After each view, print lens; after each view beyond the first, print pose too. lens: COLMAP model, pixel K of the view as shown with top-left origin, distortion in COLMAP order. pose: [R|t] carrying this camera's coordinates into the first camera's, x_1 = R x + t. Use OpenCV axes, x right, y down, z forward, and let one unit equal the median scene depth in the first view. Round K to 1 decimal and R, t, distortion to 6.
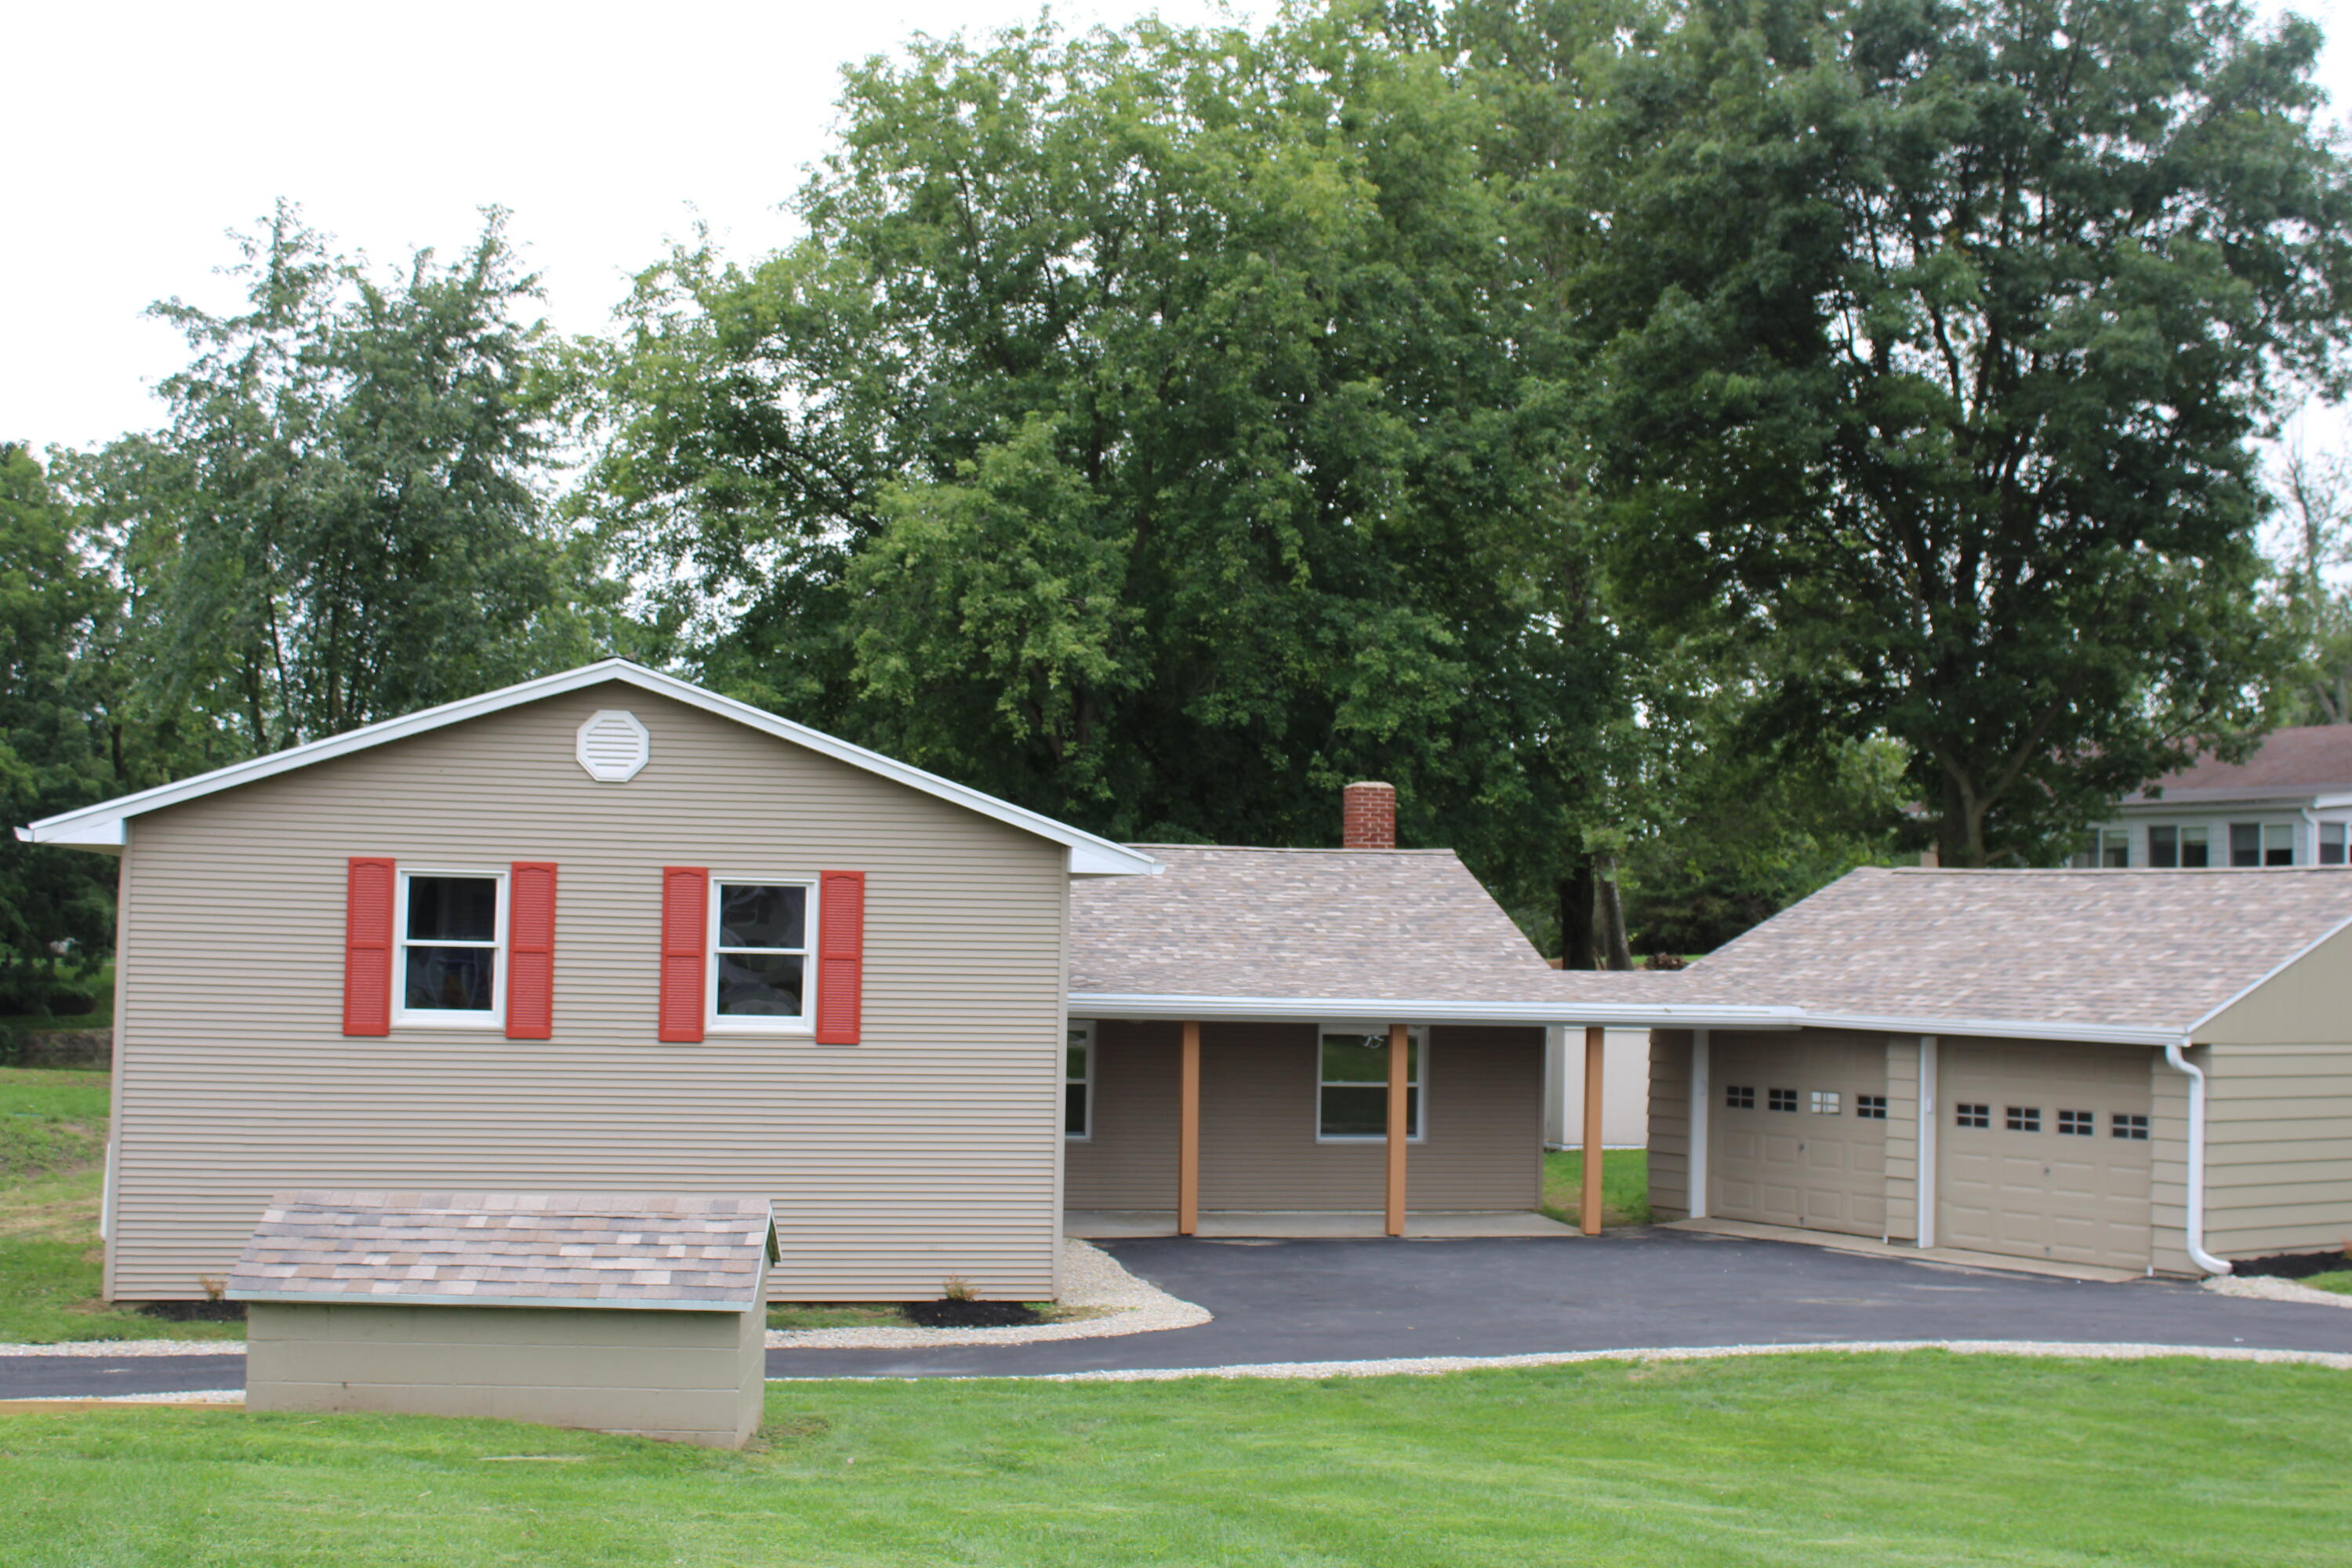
lens RADIAL K [[2912.2, 0, 1211.8], [0, 2912.2, 744.9], [0, 0, 1]] dist [-0.055917, 0.000000]
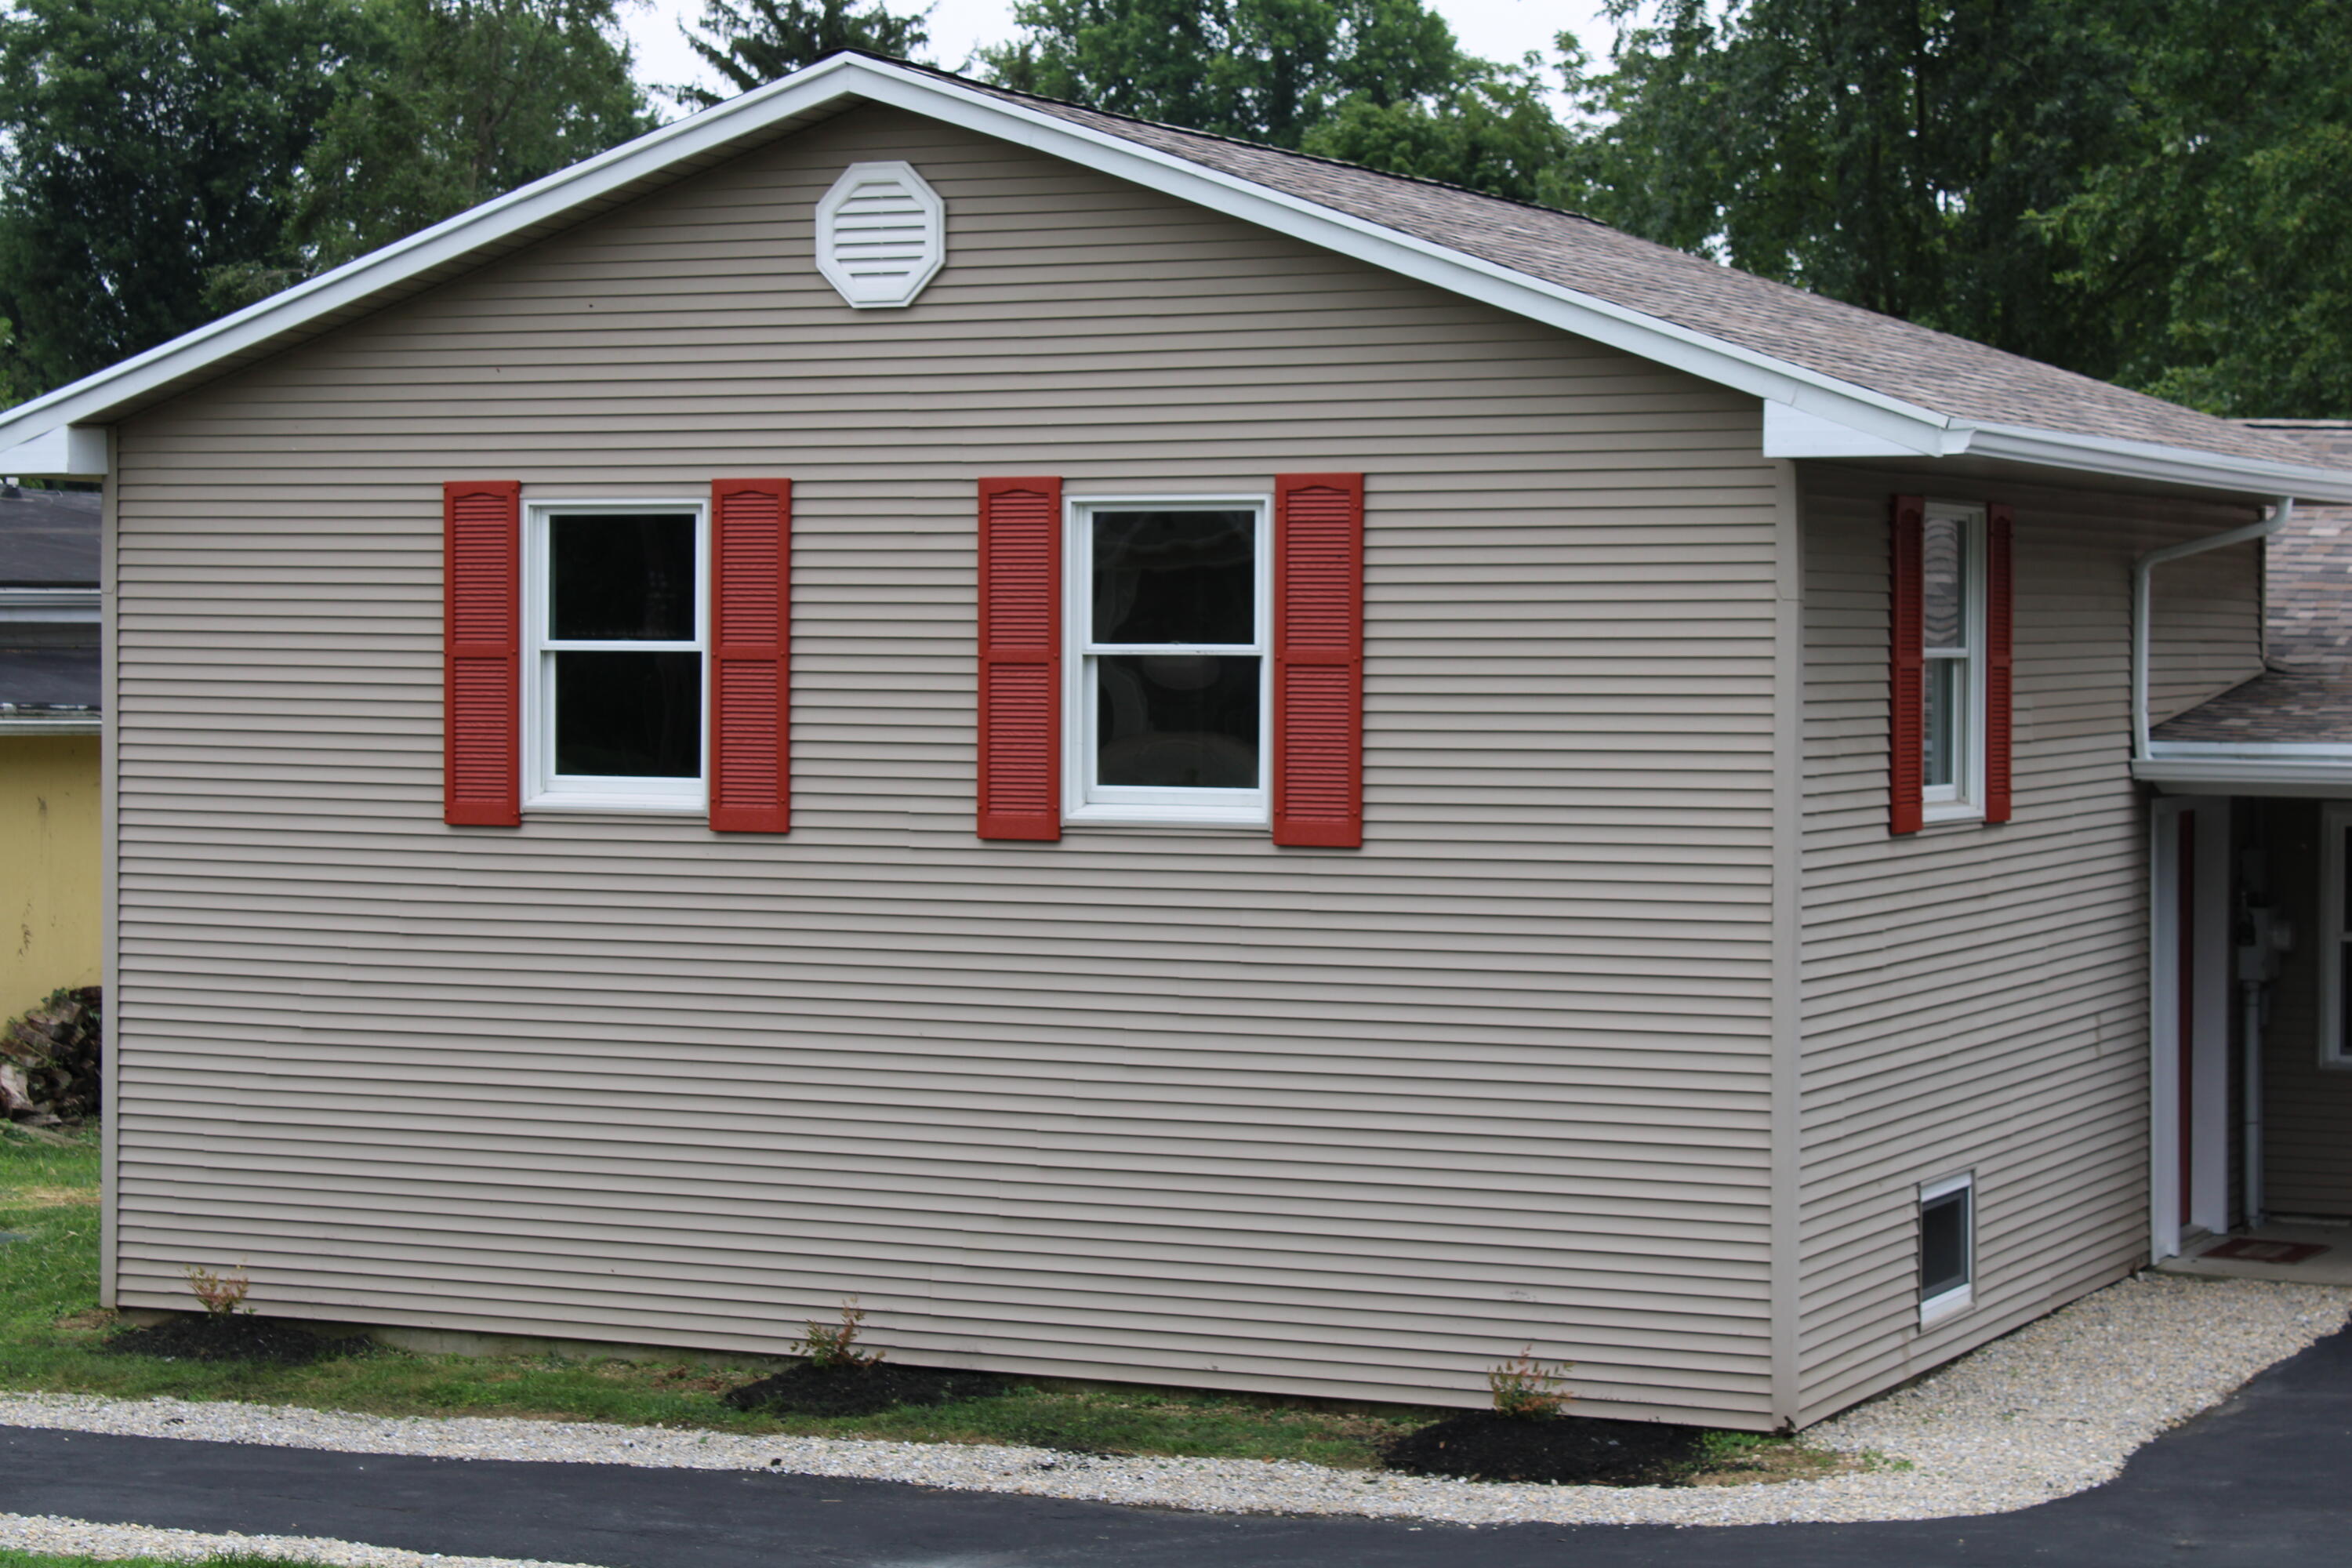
lens RADIAL K [[4986.0, 0, 1163.0], [0, 4986.0, 775.9], [0, 0, 1]] dist [0.069201, 0.000000]
pose [[0.797930, -0.000760, -0.602749, 0.330424], [0.051918, 0.996369, 0.067474, 0.036269], [0.600510, -0.085133, 0.795073, 0.352034]]
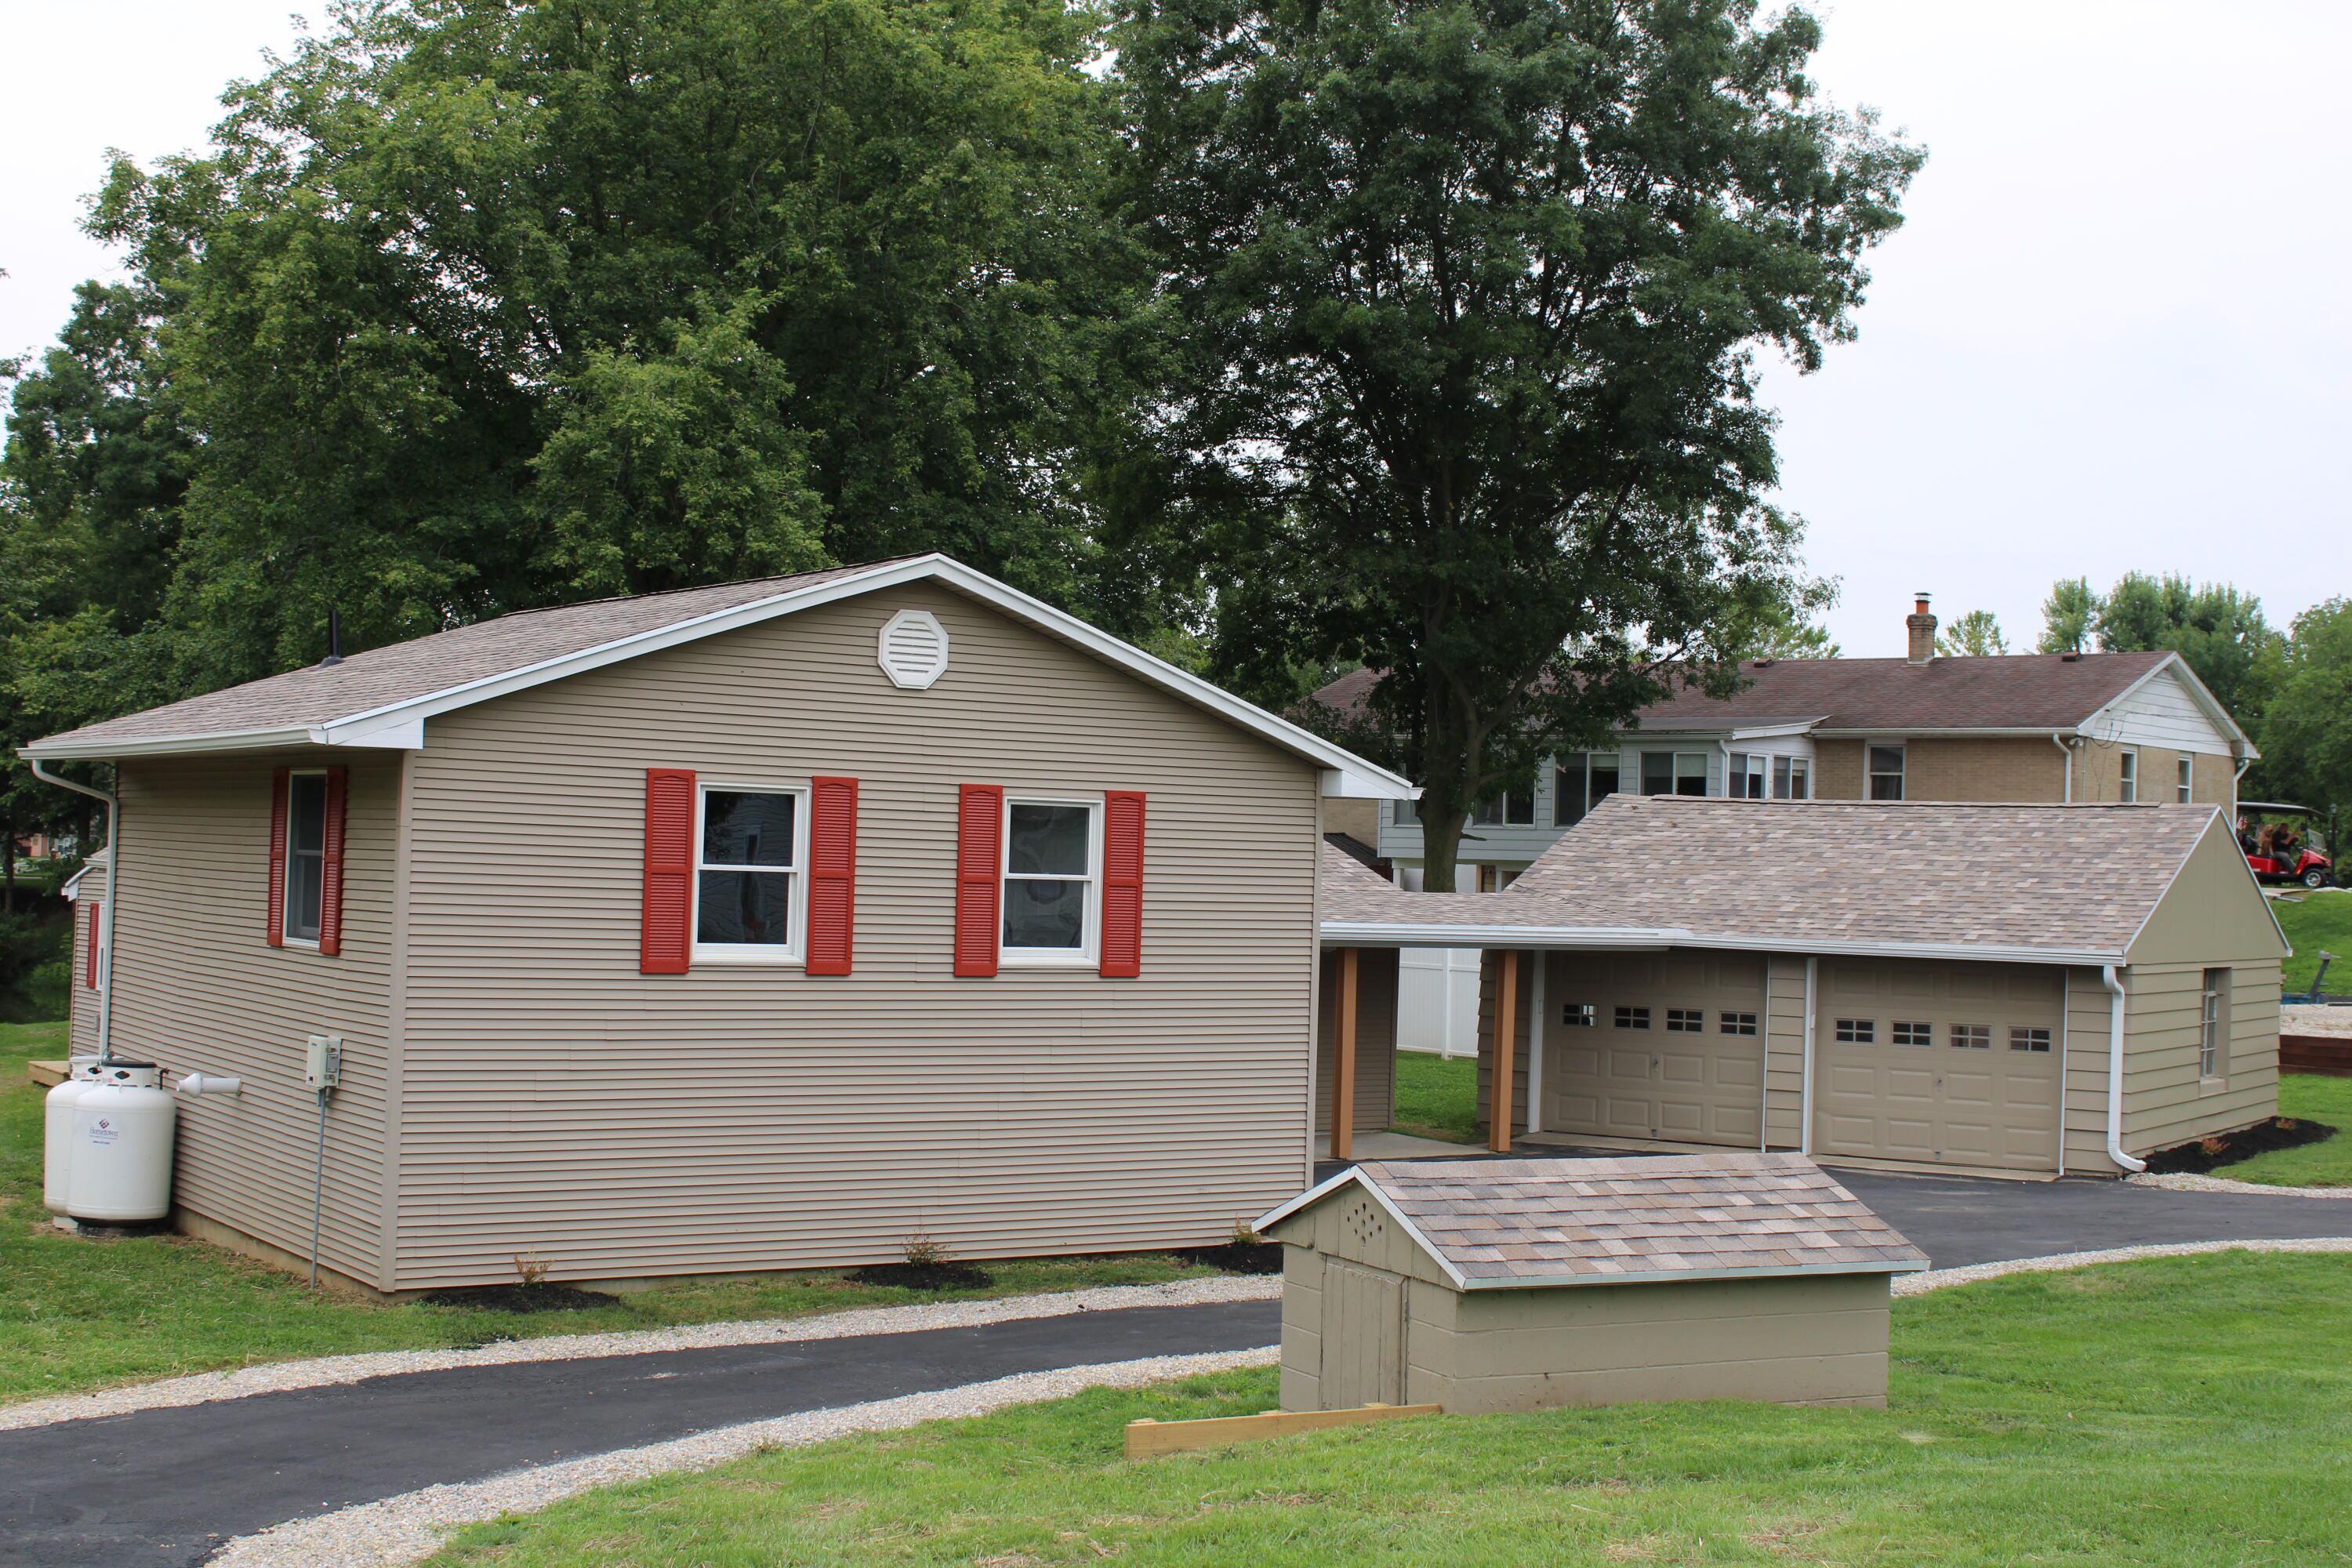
lens RADIAL K [[2912.2, 0, 1181.4], [0, 2912.2, 776.9], [0, 0, 1]] dist [-0.055917, 0.000000]
pose [[0.923794, 0.018293, 0.382452, -0.466966], [-0.035500, 0.998648, 0.037982, 0.002617], [-0.381240, -0.048665, 0.923194, 0.133559]]
